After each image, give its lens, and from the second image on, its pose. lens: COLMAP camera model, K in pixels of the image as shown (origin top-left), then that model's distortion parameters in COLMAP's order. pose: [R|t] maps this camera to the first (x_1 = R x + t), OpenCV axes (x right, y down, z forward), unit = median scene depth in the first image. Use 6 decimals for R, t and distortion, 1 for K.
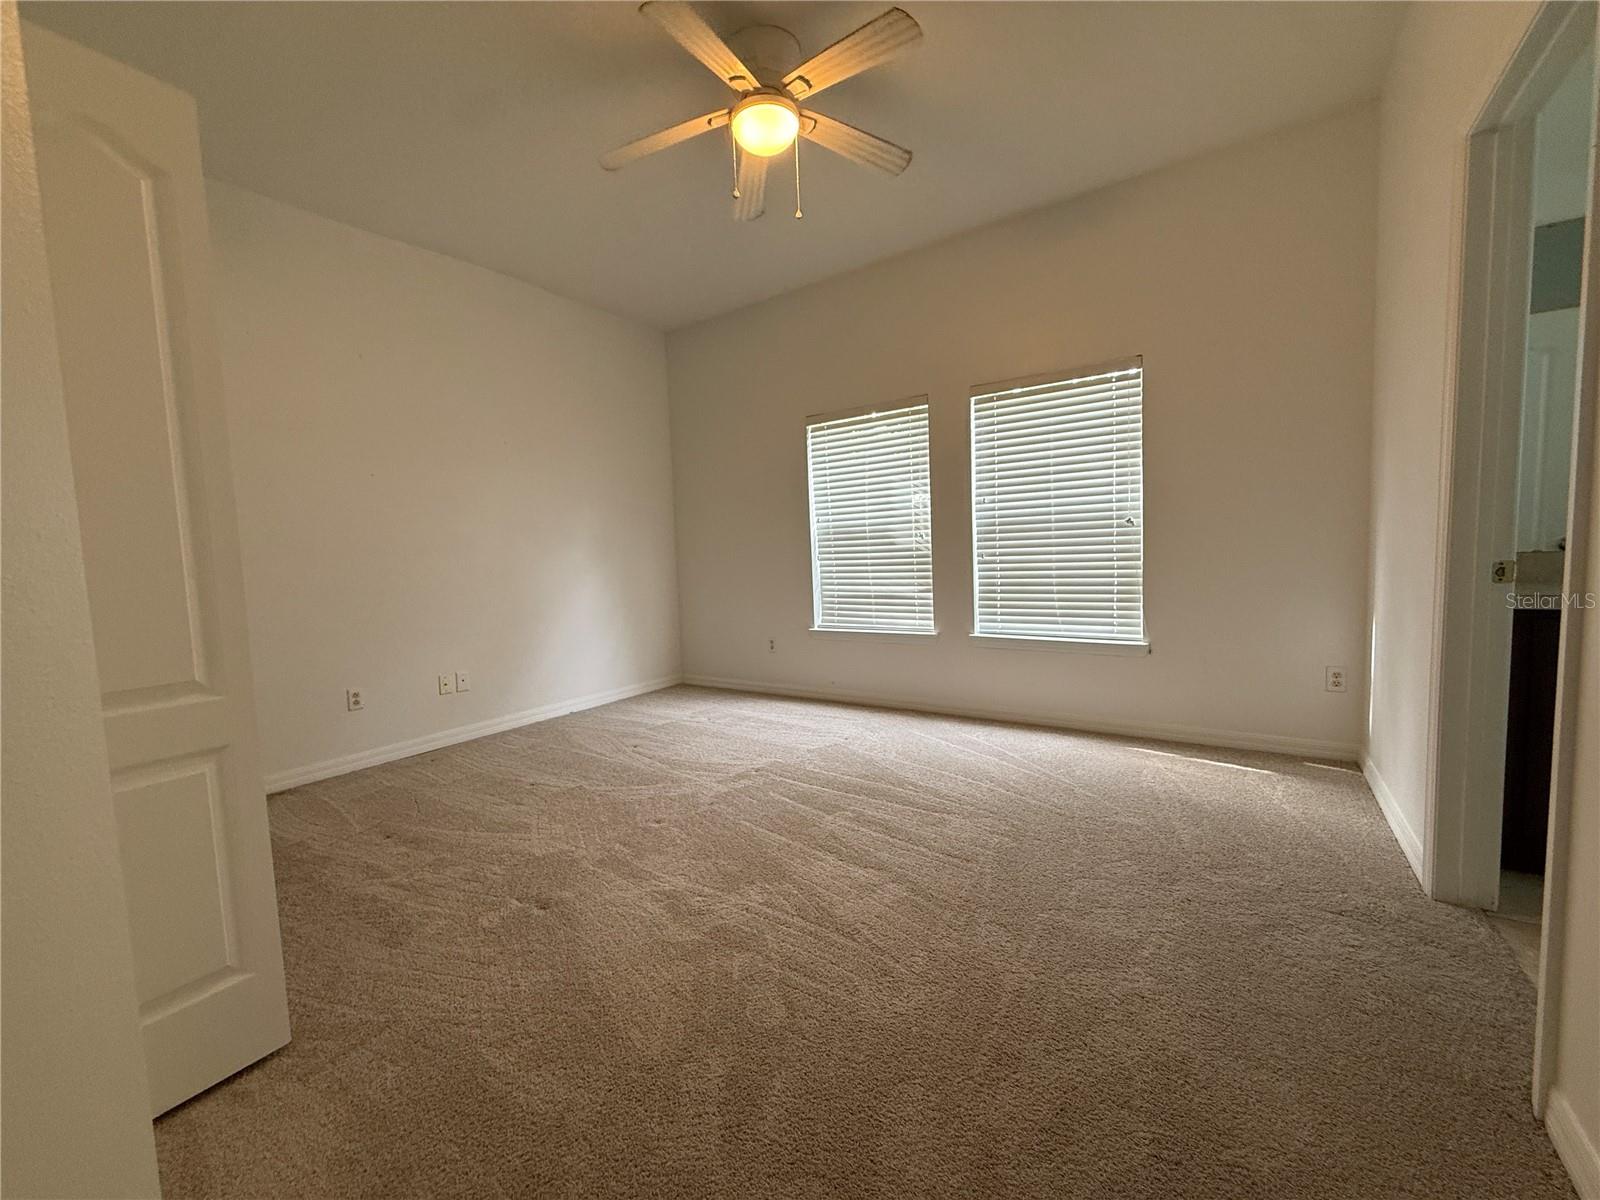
lens RADIAL K [[639.7, 0, 800.0], [0, 639.7, 600.0], [0, 0, 1]] dist [-0.000135, 0.000354]
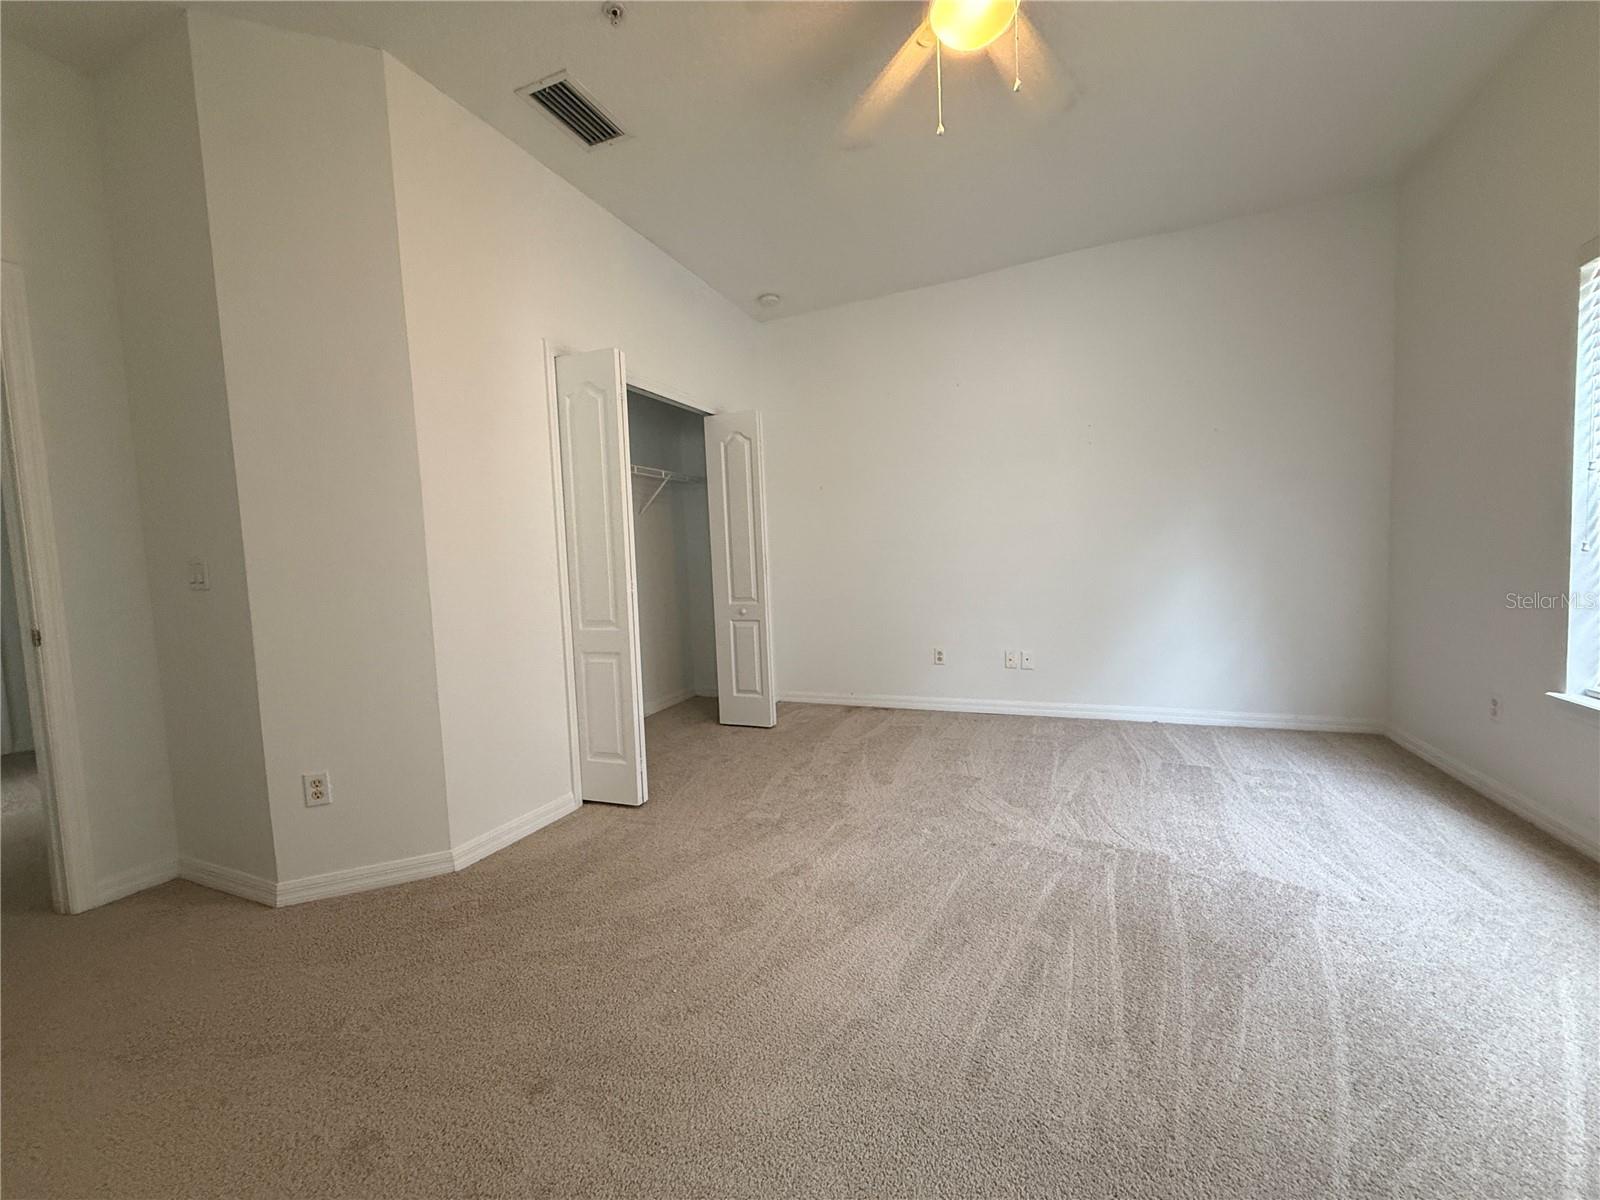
lens RADIAL K [[639.7, 0, 800.0], [0, 639.7, 600.0], [0, 0, 1]] dist [-0.000135, 0.000354]
pose [[0.203614, 0.097274, -0.974207, 0.546905], [-0.042189, 0.995000, 0.090532, -0.070376], [0.978142, 0.022668, 0.206700, 0.487091]]
